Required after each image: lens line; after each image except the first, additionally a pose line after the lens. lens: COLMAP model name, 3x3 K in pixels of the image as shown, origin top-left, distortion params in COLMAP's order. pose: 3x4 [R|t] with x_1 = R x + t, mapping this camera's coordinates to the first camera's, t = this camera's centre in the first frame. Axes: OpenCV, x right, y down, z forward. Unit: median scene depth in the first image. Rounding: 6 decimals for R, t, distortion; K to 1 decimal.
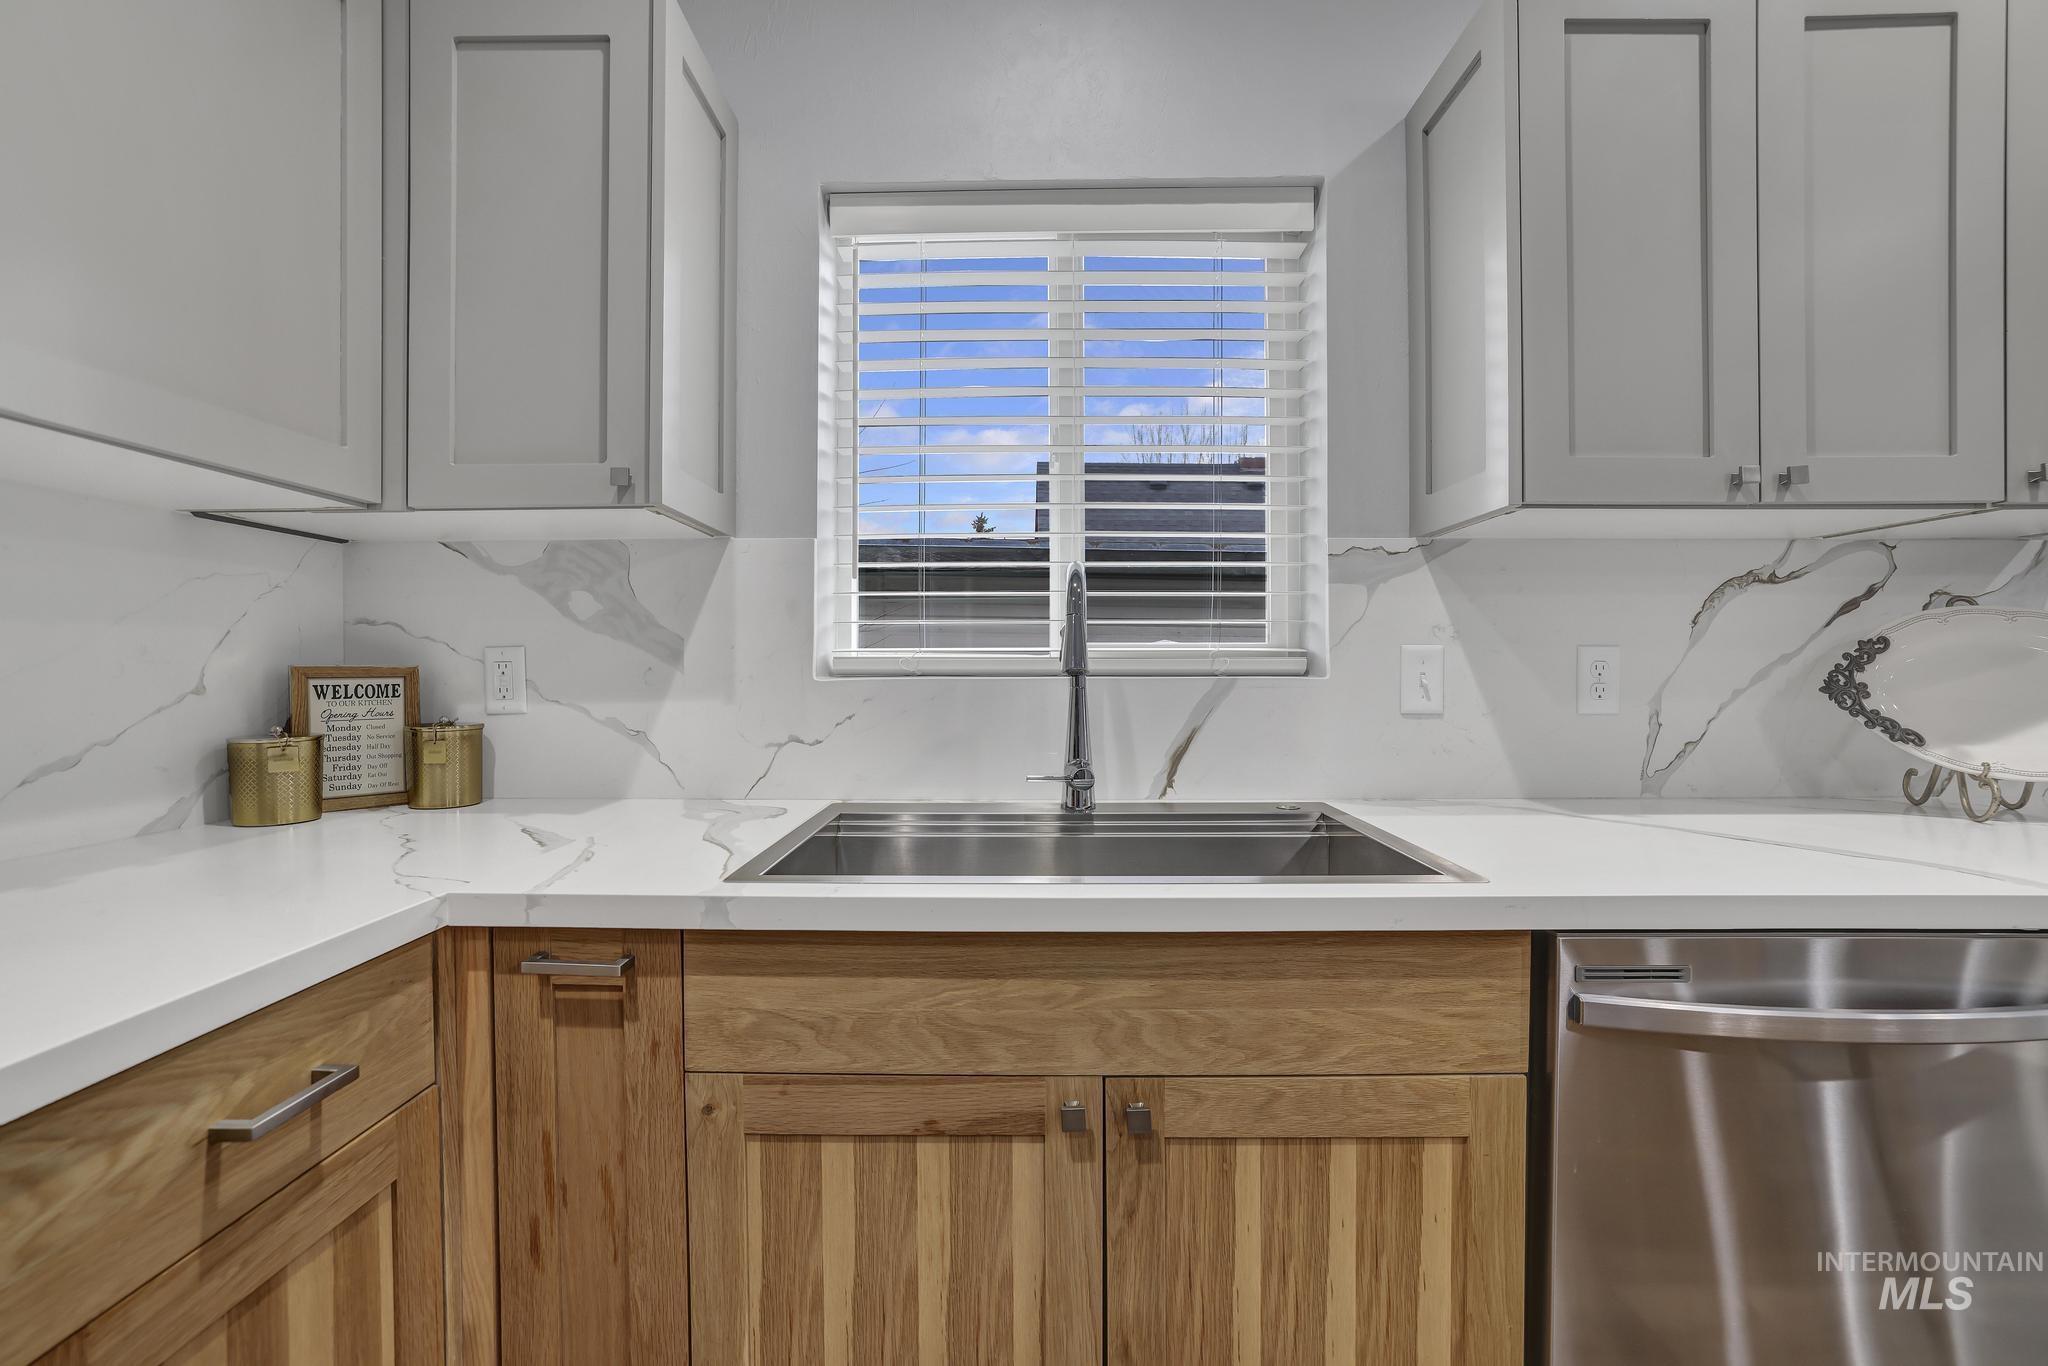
lens RADIAL K [[878.9, 0, 988.5], [0, 878.9, 665.1], [0, 0, 1]] dist [-0.041893, 0.013571]
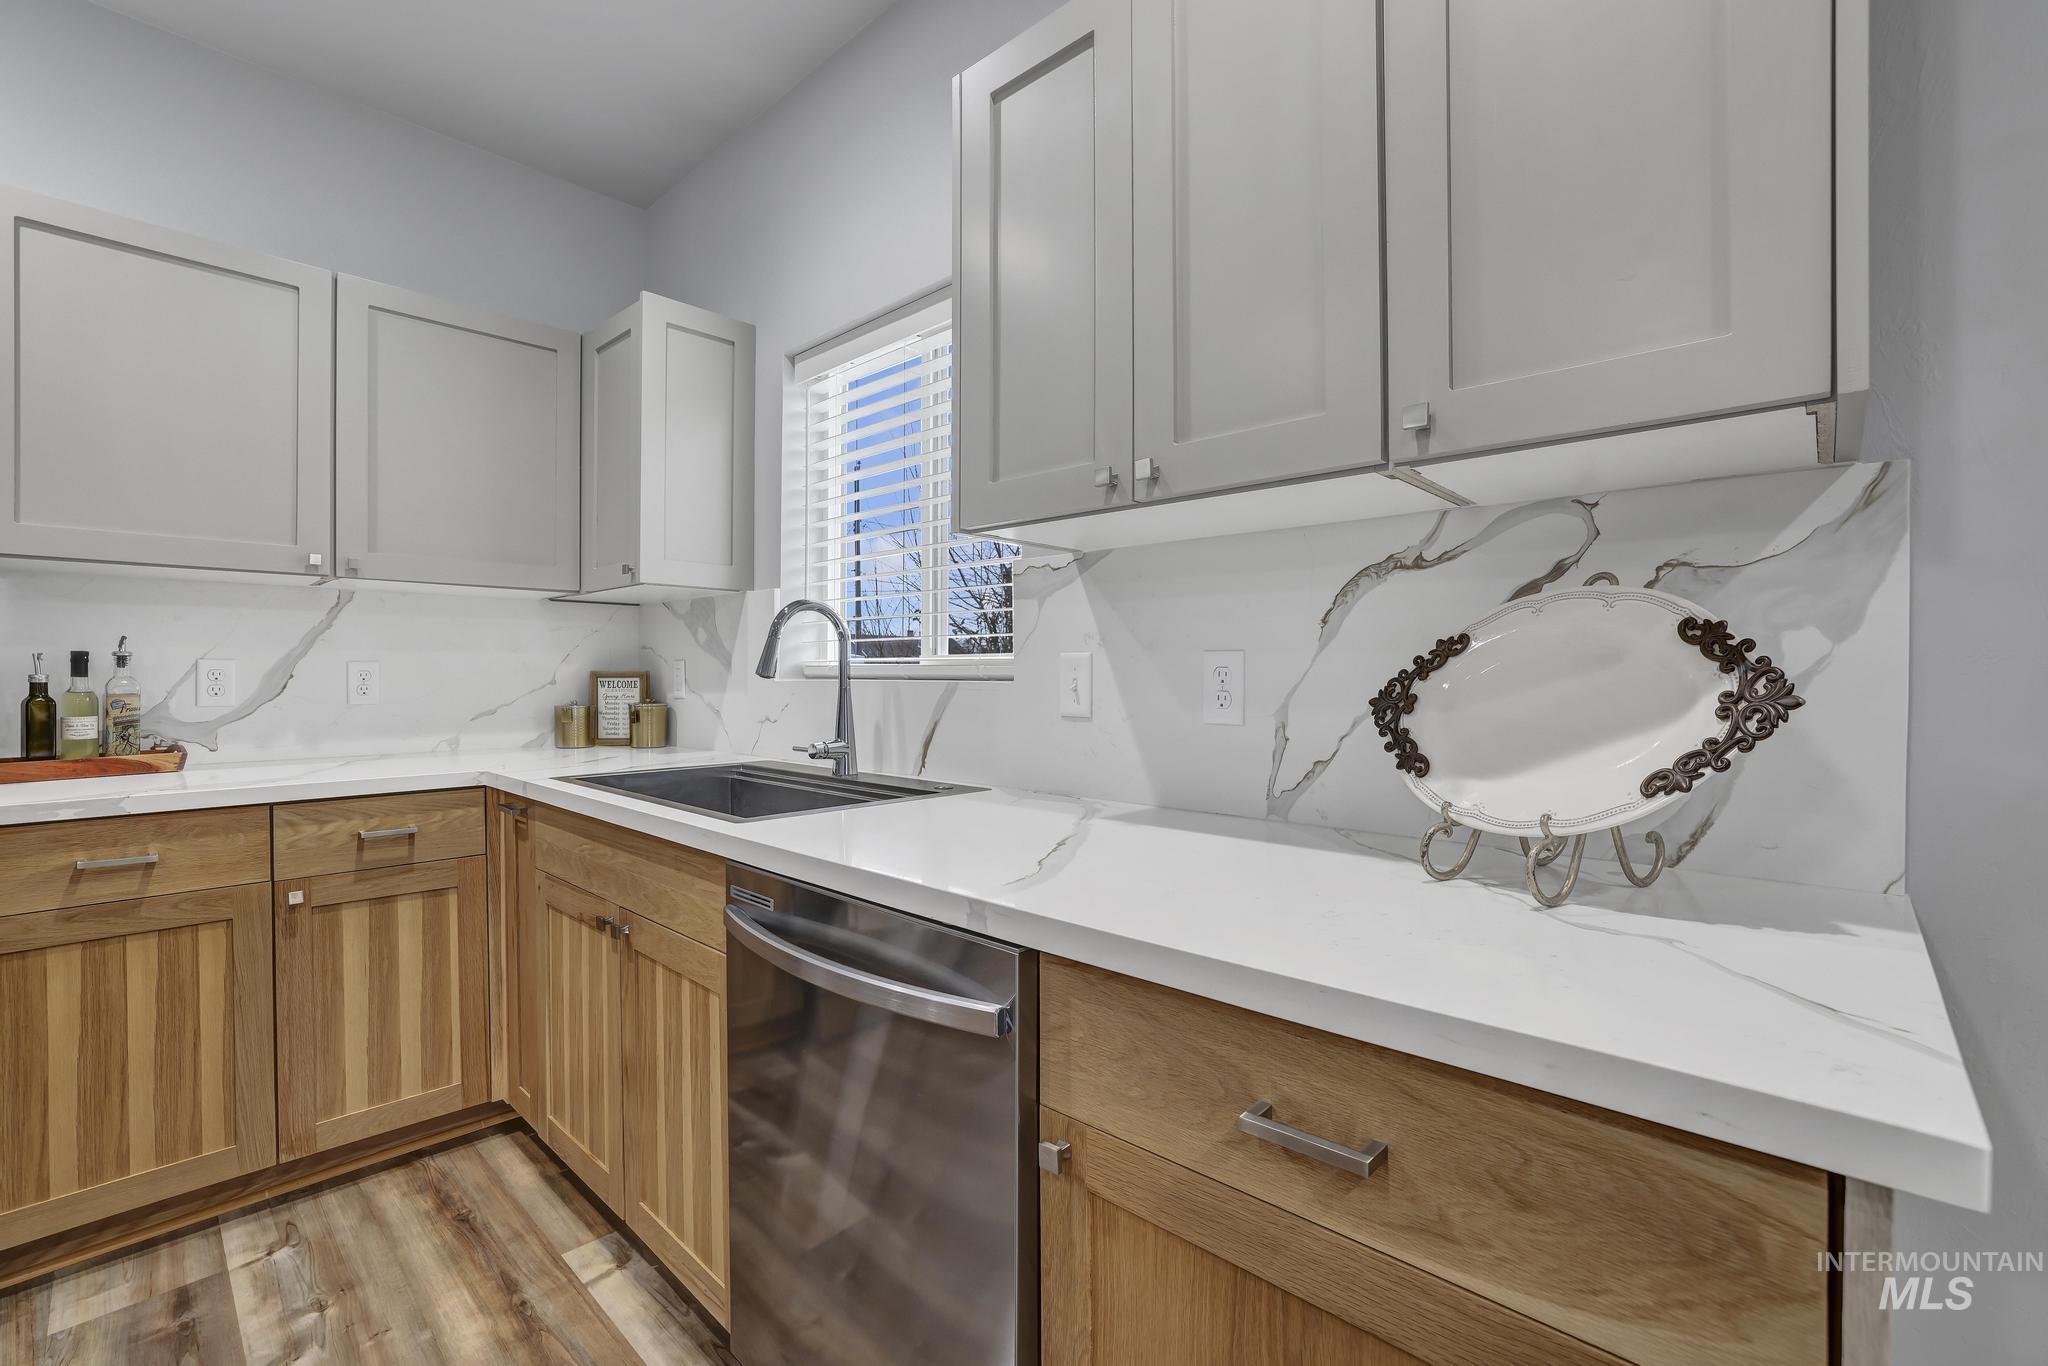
lens RADIAL K [[891.2, 0, 1017.4], [0, 891.2, 674.3], [0, 0, 1]] dist [-0.048458, 0.020132]
pose [[0.739141, 0.003339, -0.673542, 1.192402], [-0.001069, 0.999992, 0.003784, -0.000219], [0.673550, -0.002077, 0.739139, 0.143556]]
